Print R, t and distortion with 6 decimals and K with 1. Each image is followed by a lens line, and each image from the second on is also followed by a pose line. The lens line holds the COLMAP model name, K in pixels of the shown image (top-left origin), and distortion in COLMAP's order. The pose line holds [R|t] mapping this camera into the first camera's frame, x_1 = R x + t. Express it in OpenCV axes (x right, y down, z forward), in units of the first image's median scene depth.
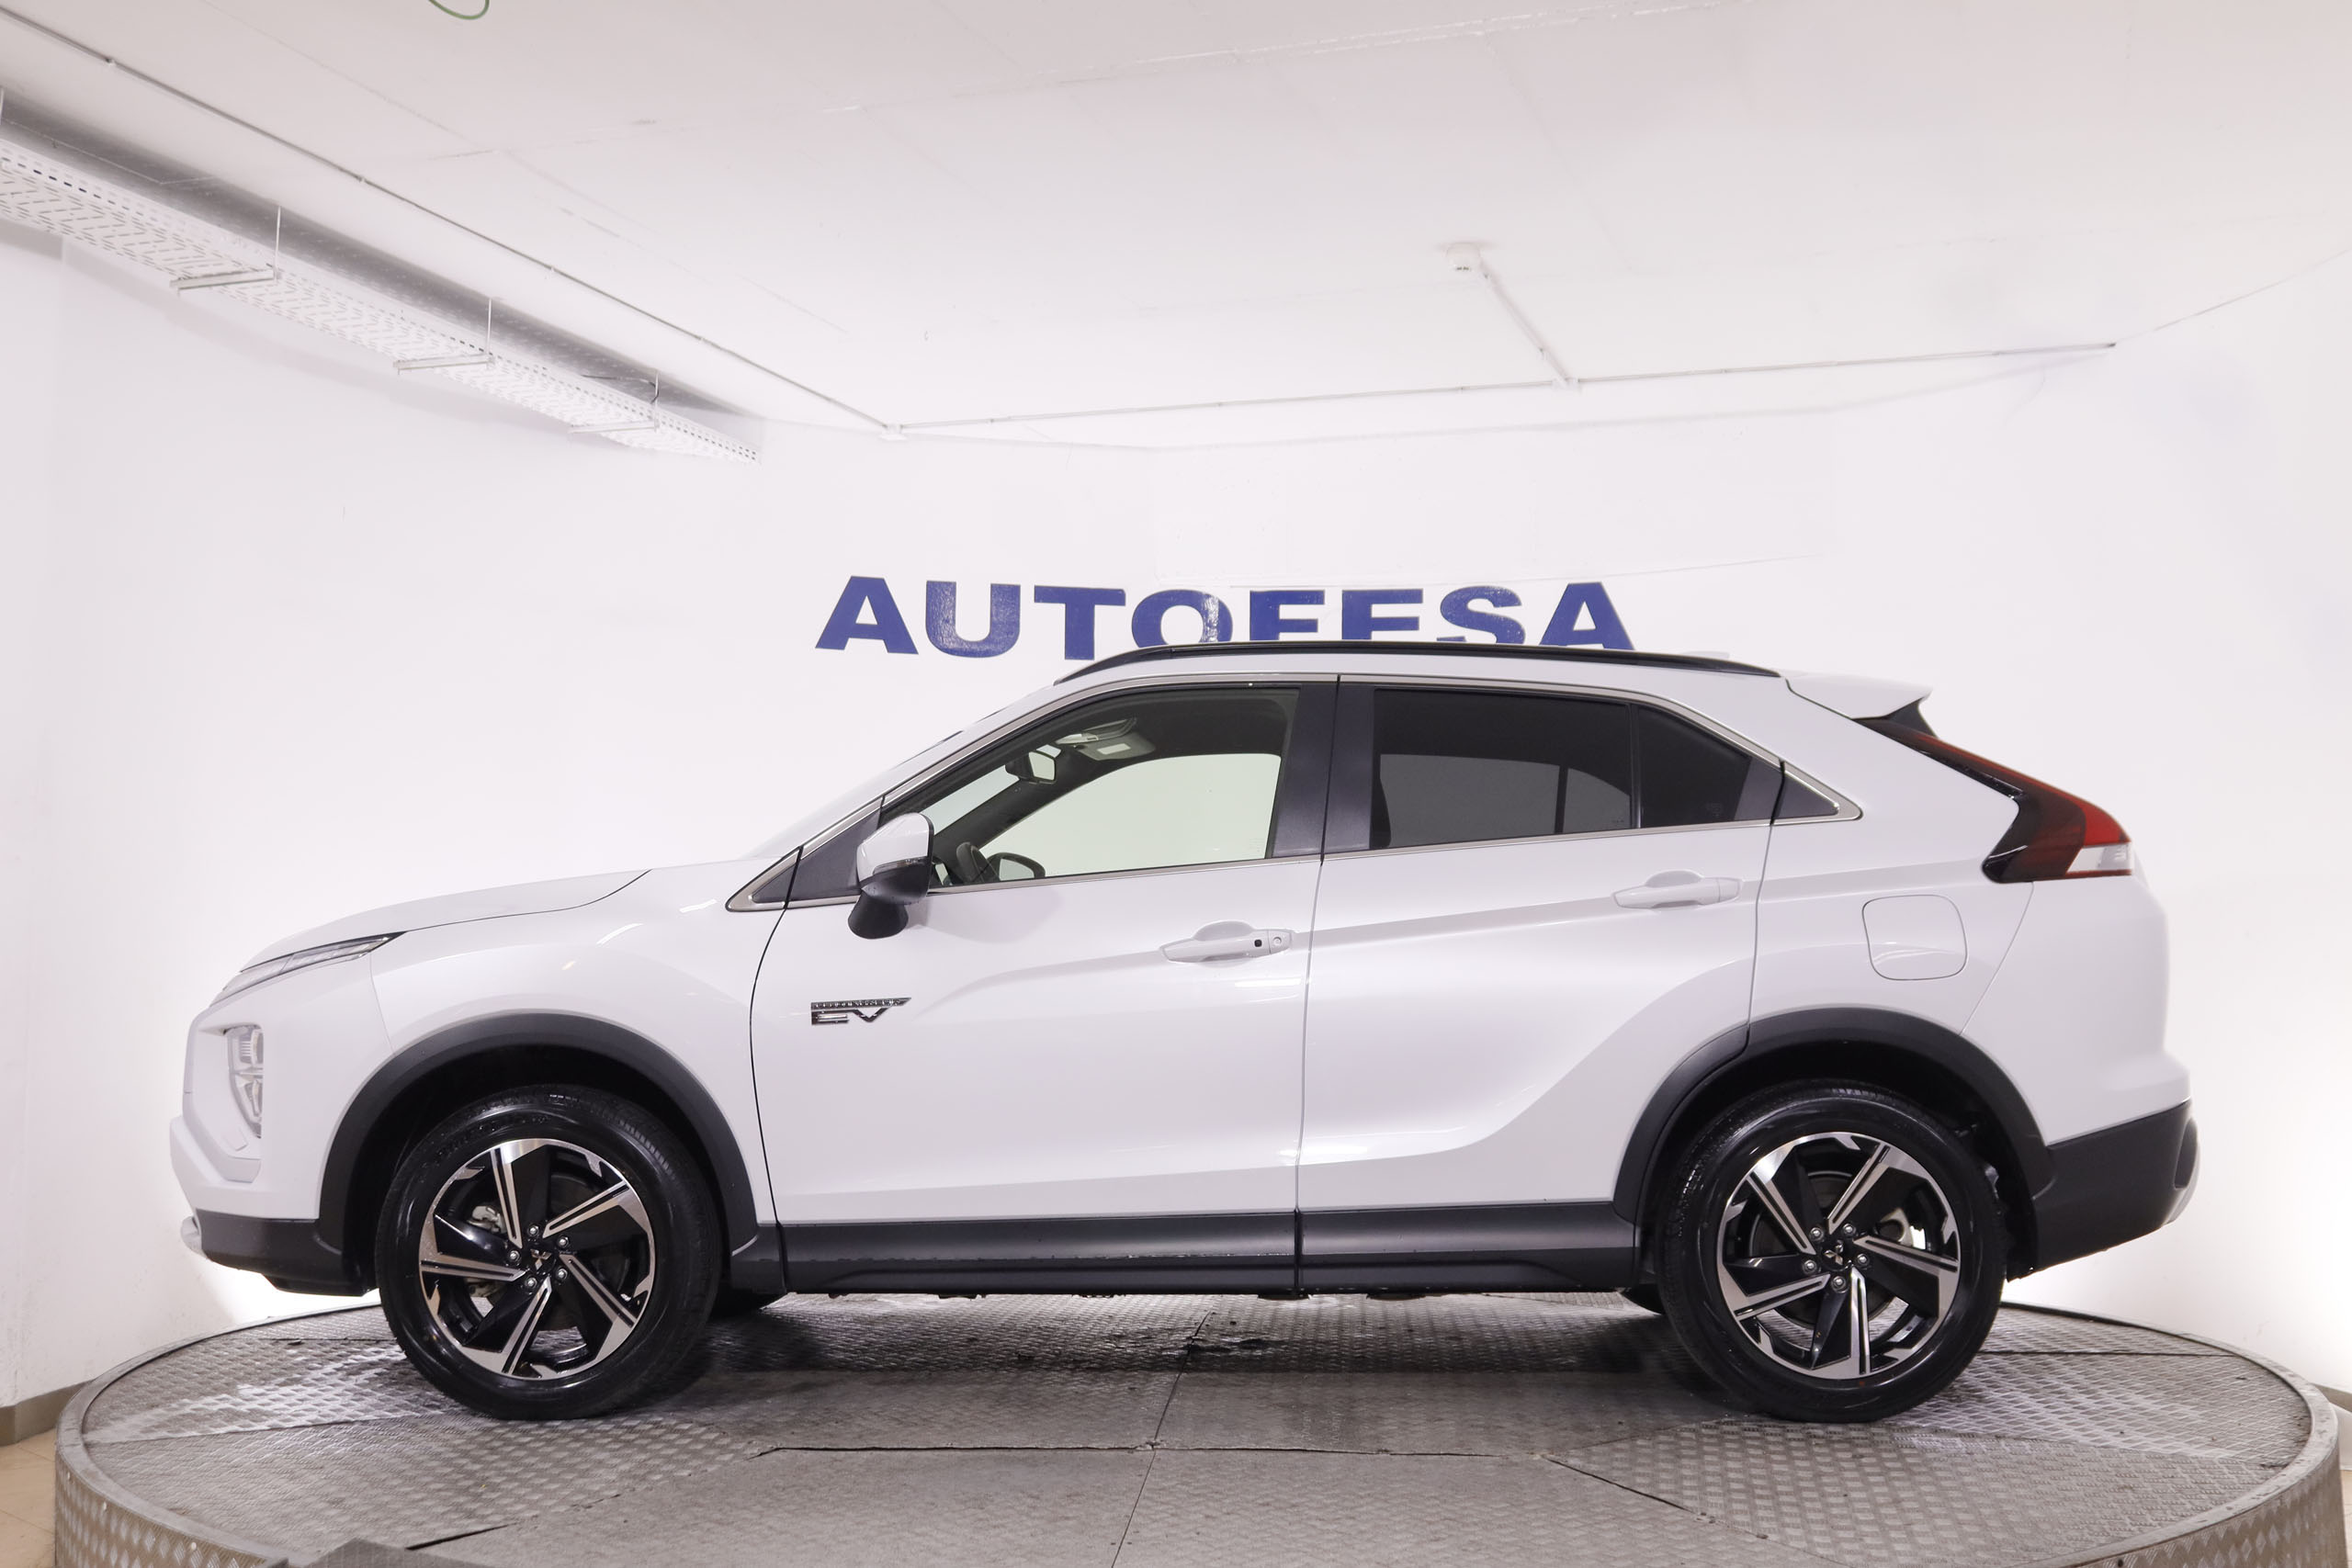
lens RADIAL K [[2564.9, 0, 1176.0], [0, 2564.9, 784.0], [0, 0, 1]] dist [-0.097881, 0.052640]
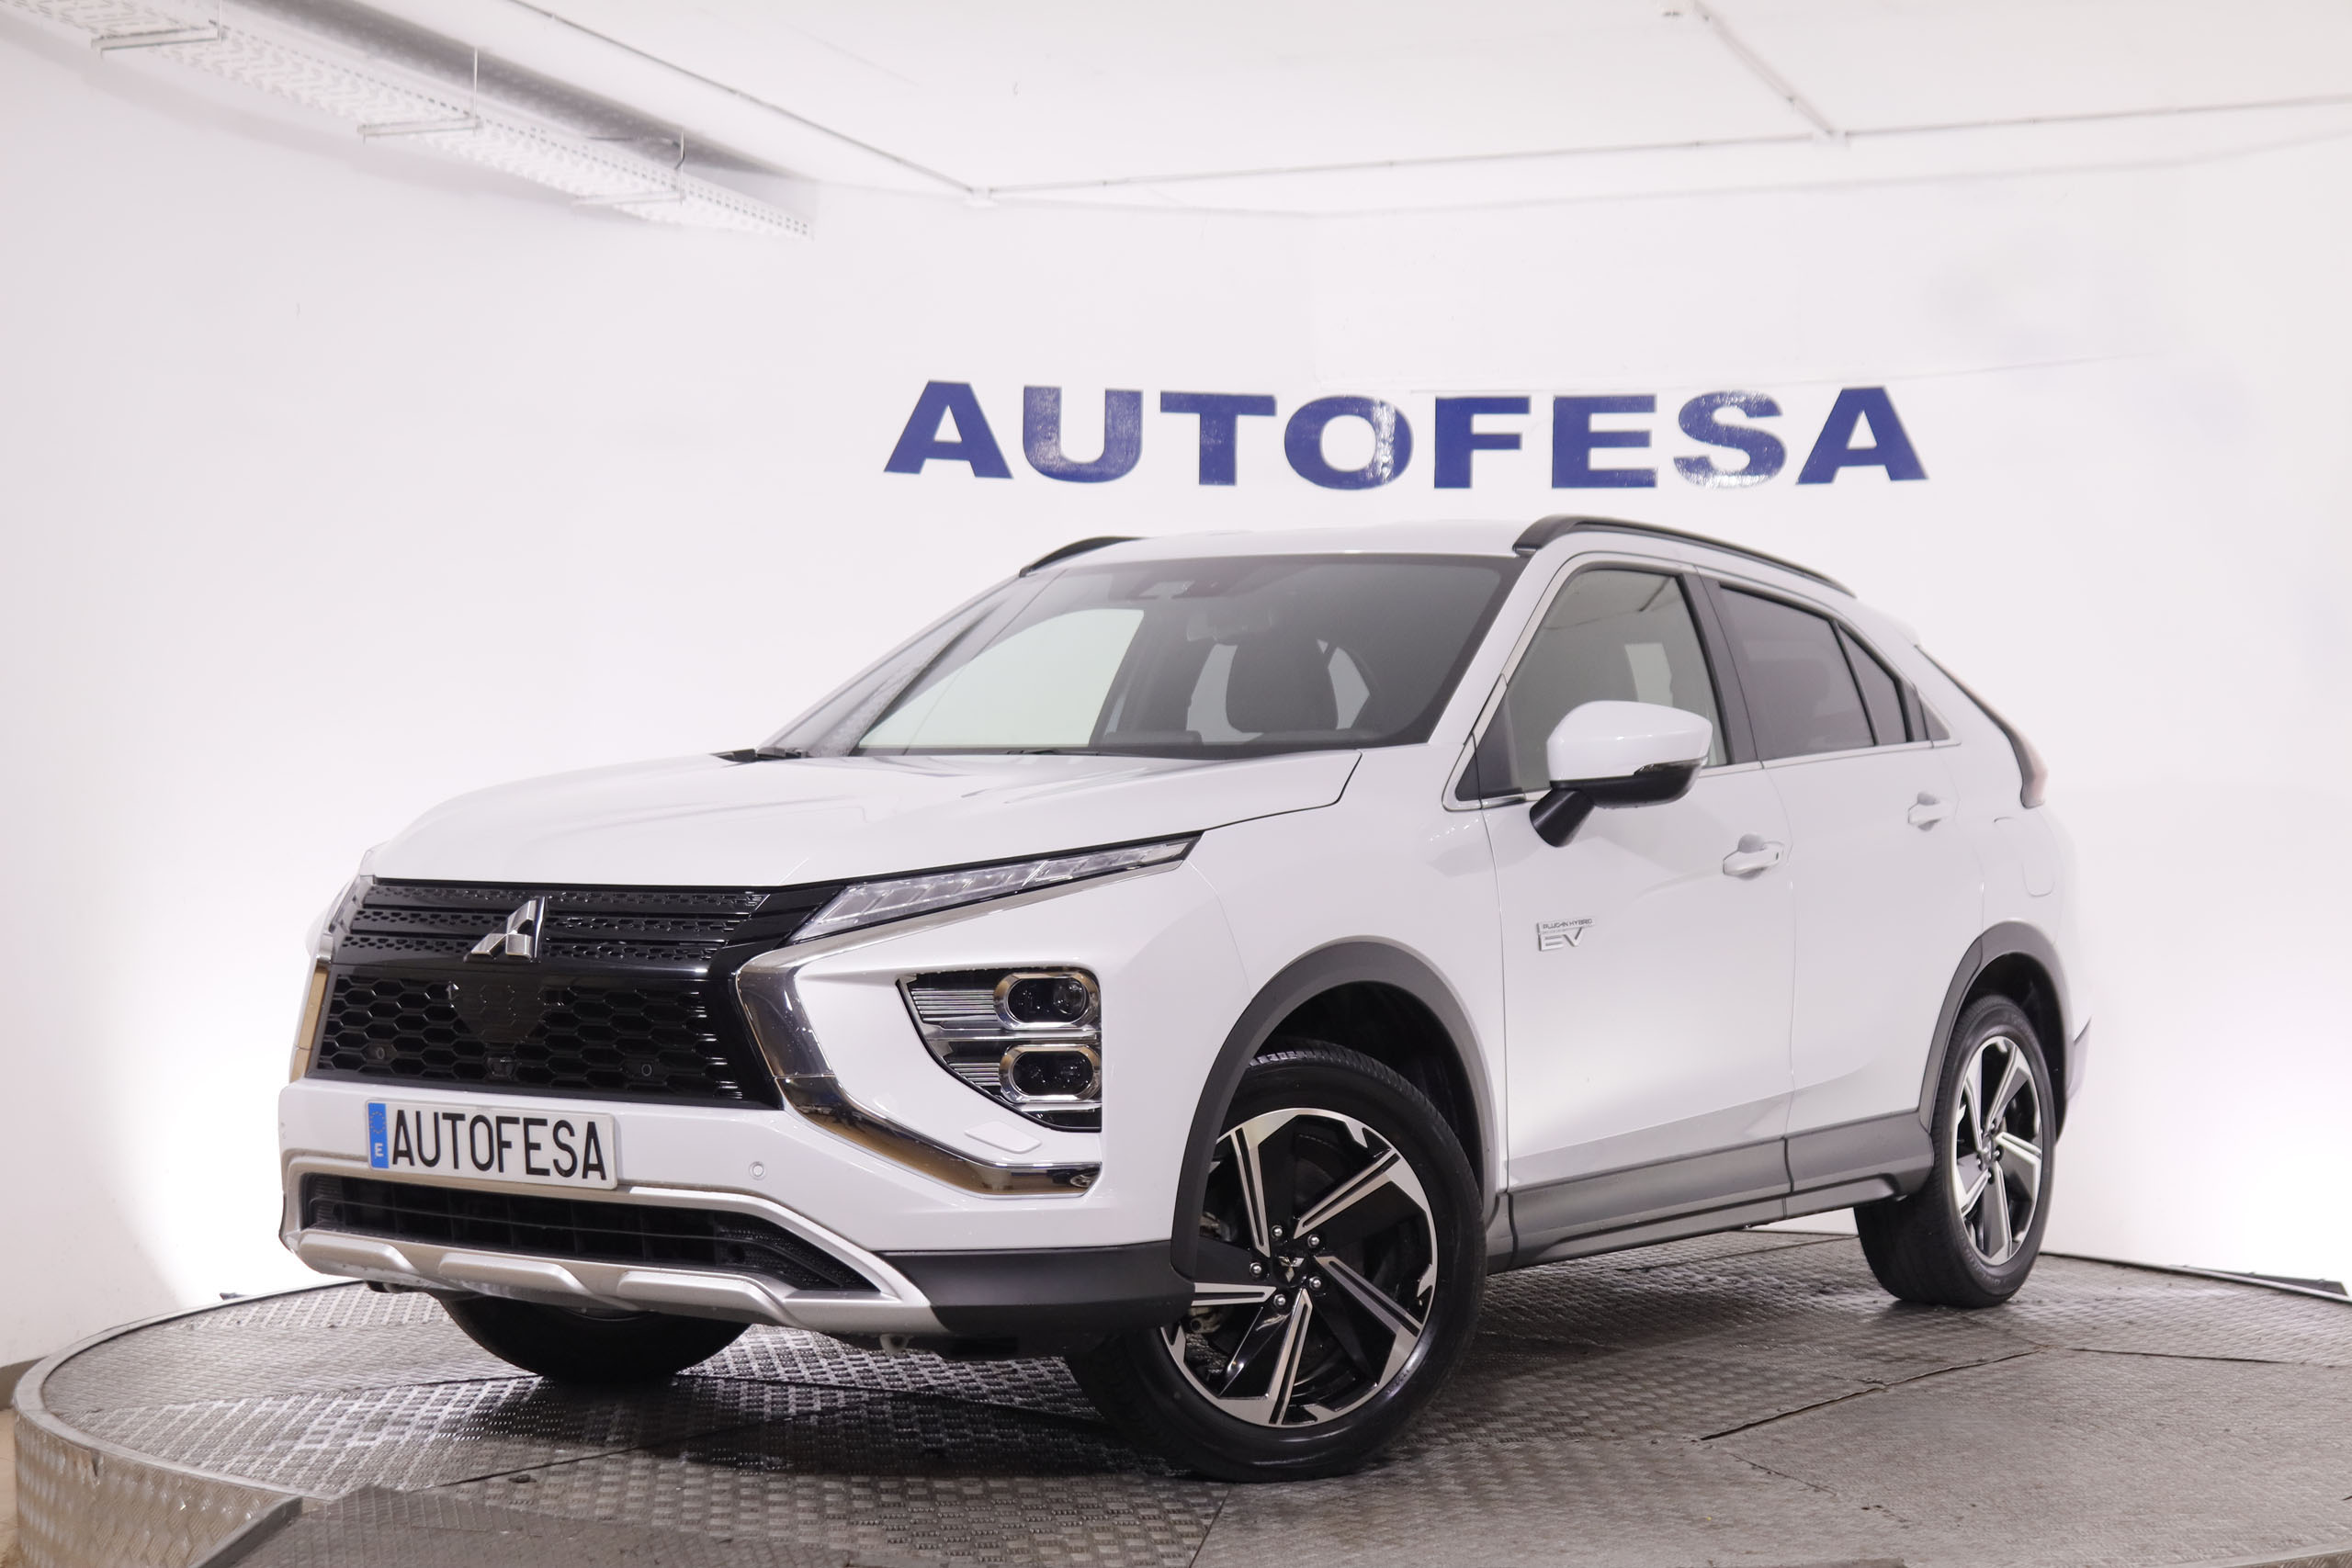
lens RADIAL K [[3727.8, 0, 1176.0], [0, 3727.8, 784.0], [0, 0, 1]] dist [0.023149, -0.104074]
pose [[0.997555, 0.005530, -0.069664, 0.033654], [-0.002254, 0.998891, 0.047022, -0.011879], [0.069846, -0.046750, 0.996462, -0.165496]]
